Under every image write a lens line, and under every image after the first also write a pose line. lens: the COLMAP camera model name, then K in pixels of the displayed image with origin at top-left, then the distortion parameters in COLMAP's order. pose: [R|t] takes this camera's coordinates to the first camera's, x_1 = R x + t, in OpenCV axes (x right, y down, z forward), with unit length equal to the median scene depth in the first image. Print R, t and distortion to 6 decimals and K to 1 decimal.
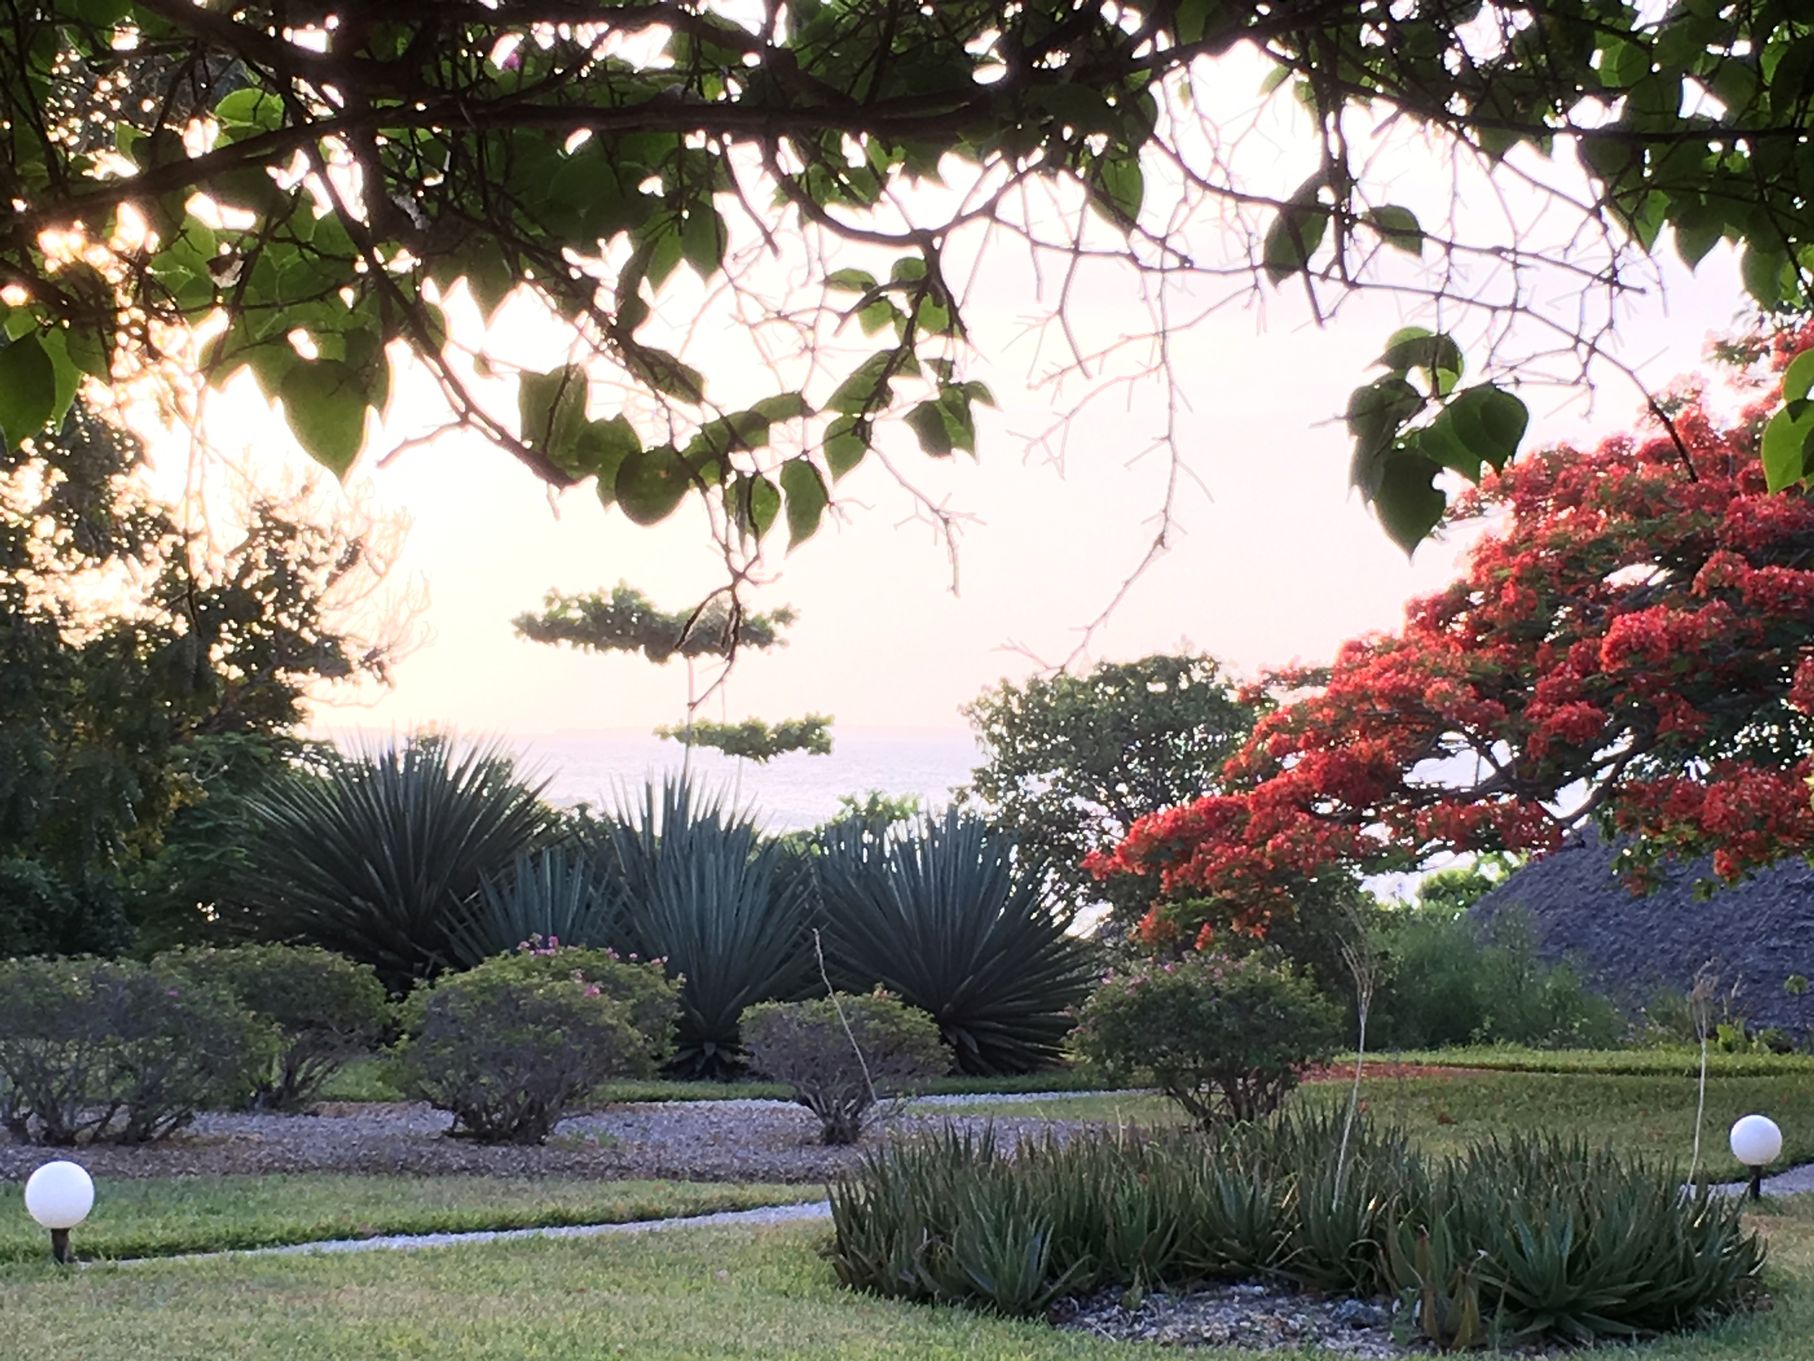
lens RADIAL K [[4490.1, 0, 983.7], [0, 4490.1, 681.0], [0, 0, 1]] dist [0.015971, 0.318746]
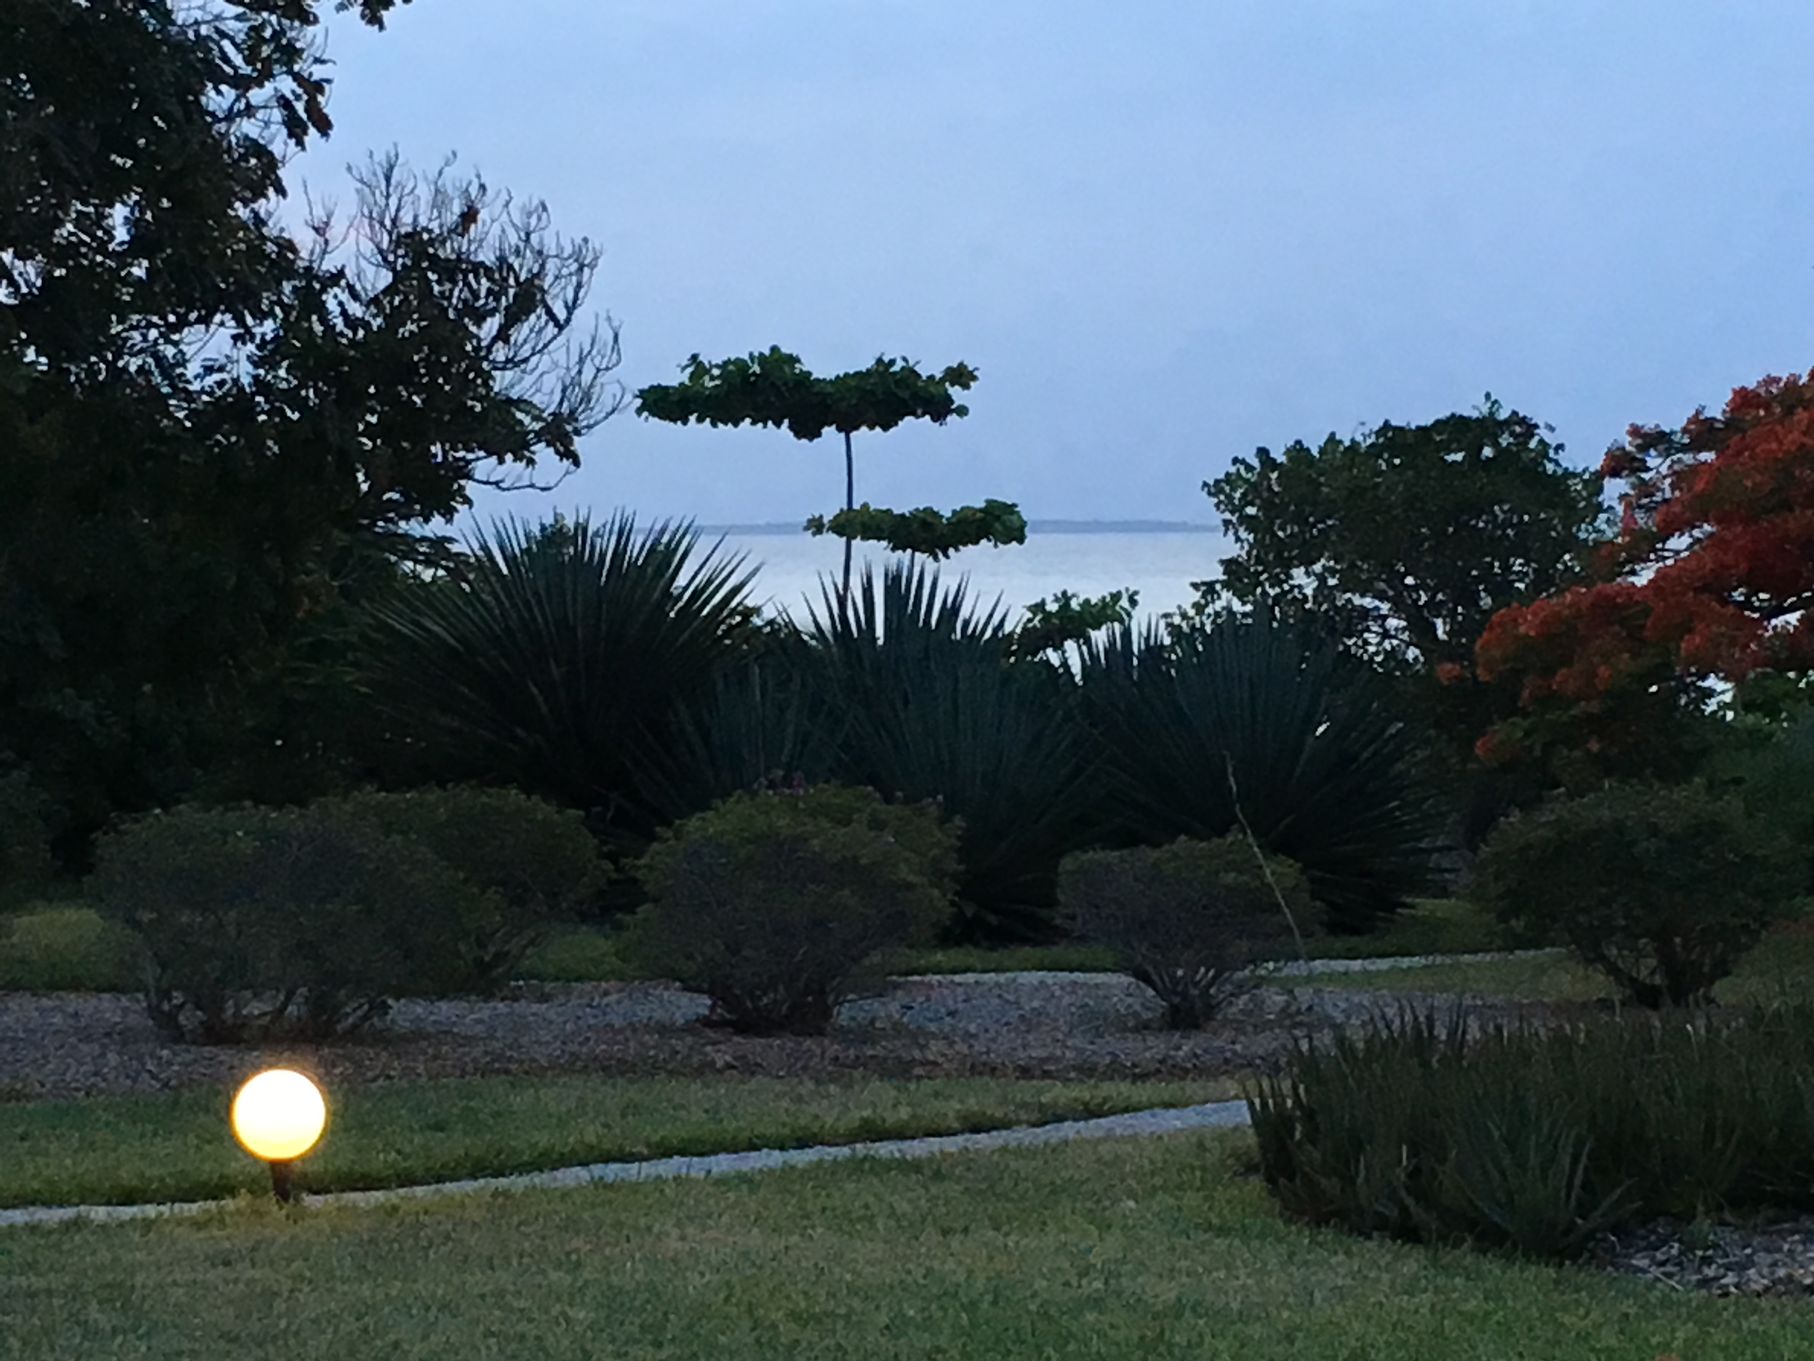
lens RADIAL K [[5243.7, 0, 988.9], [0, 5243.7, 677.3], [0, 0, 1]] dist [0.009369, 0.586320]
pose [[0.999743, -0.014212, -0.017658, -0.056194], [0.014910, 0.999088, 0.040021, 0.004028], [0.017073, -0.040274, 0.999043, 0.086093]]
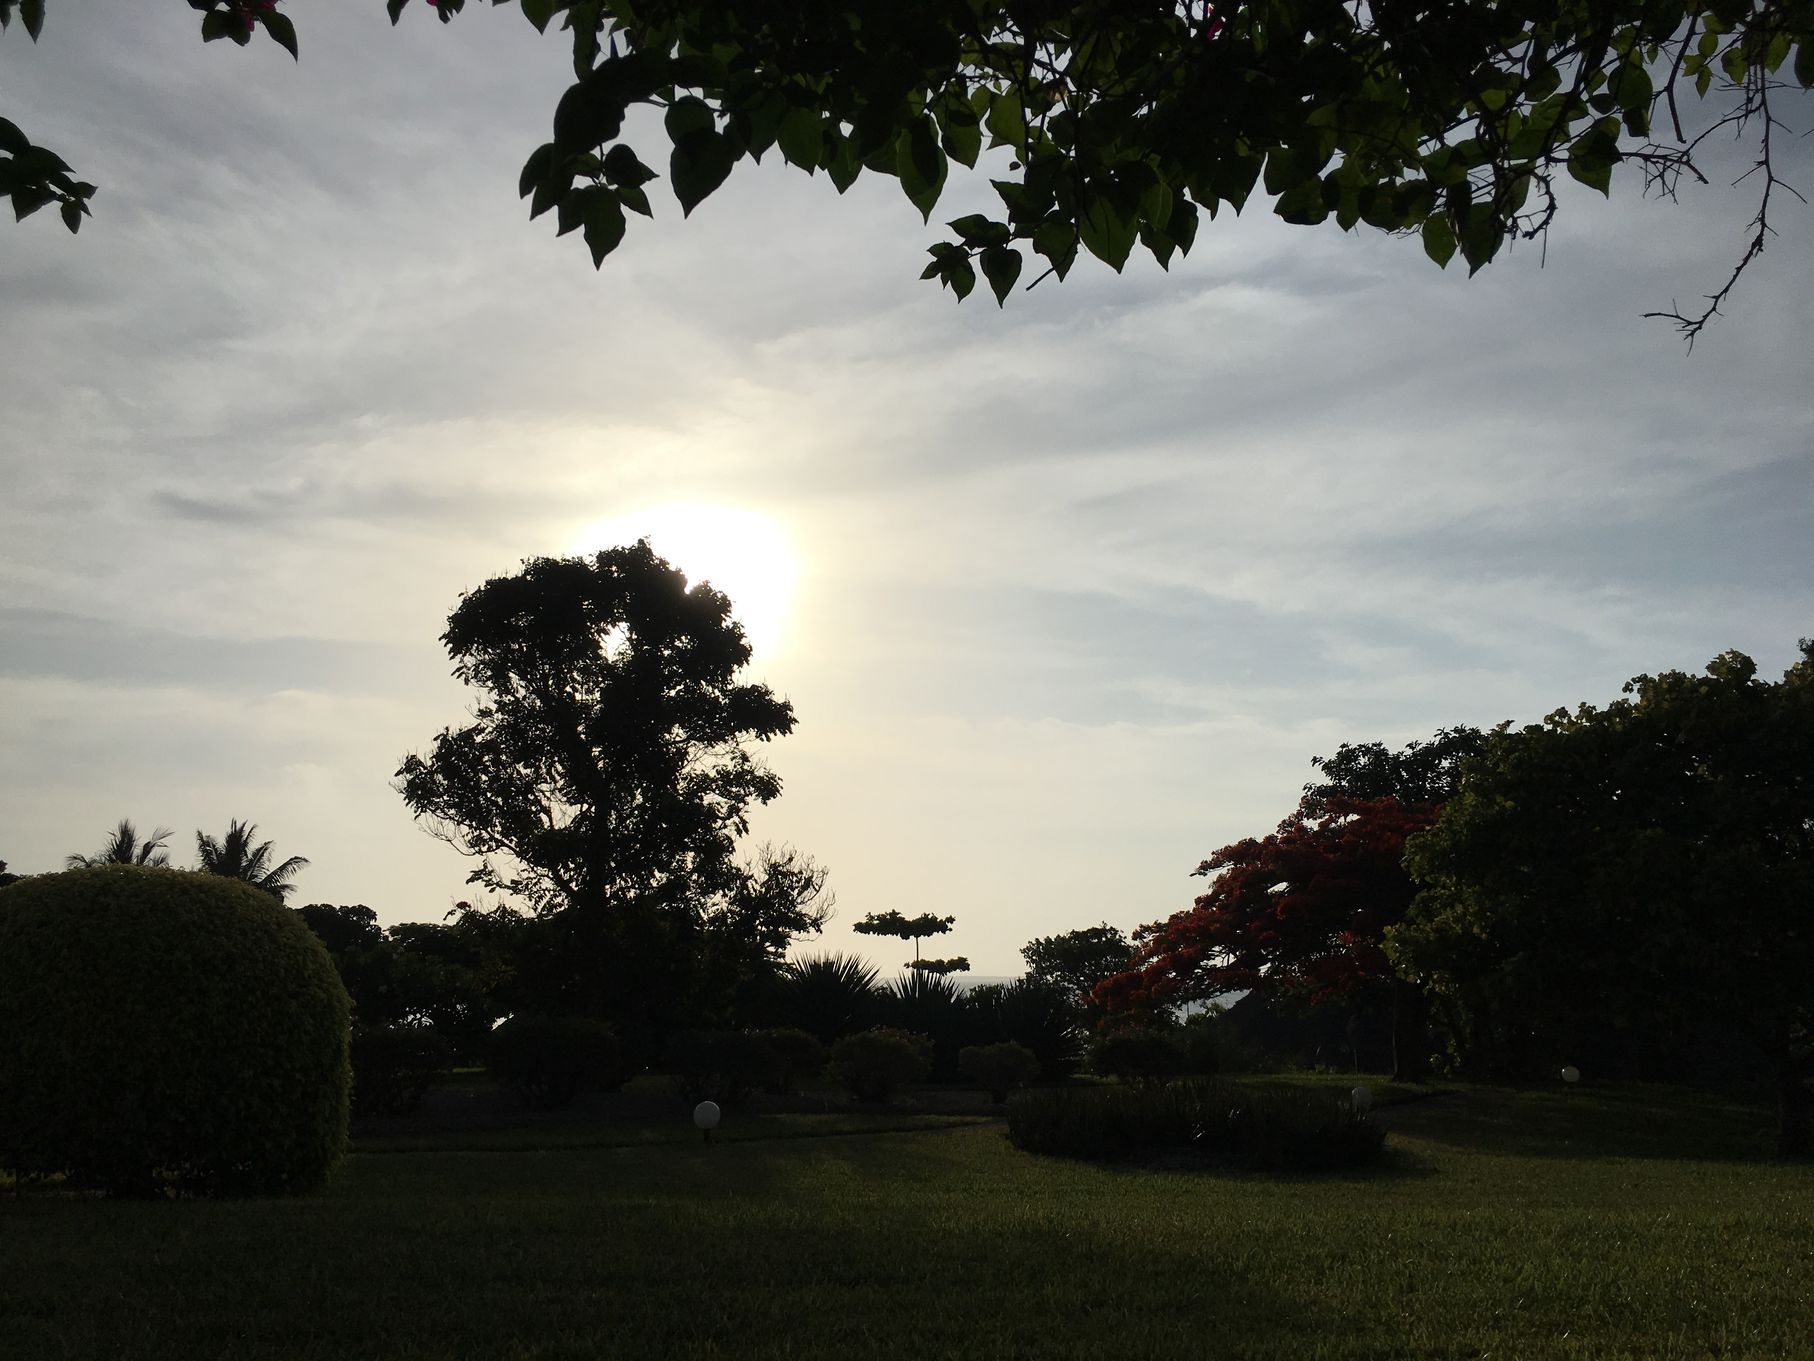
lens RADIAL K [[1544.0, 0, 927.5], [0, 1544.0, 688.1], [0, 0, 1]] dist [0.085087, -0.112258]
pose [[0.998685, -0.023675, -0.045481, -0.029874], [0.015316, 0.984263, -0.176043, 0.027992], [0.048933, 0.175115, 0.983331, 0.083461]]
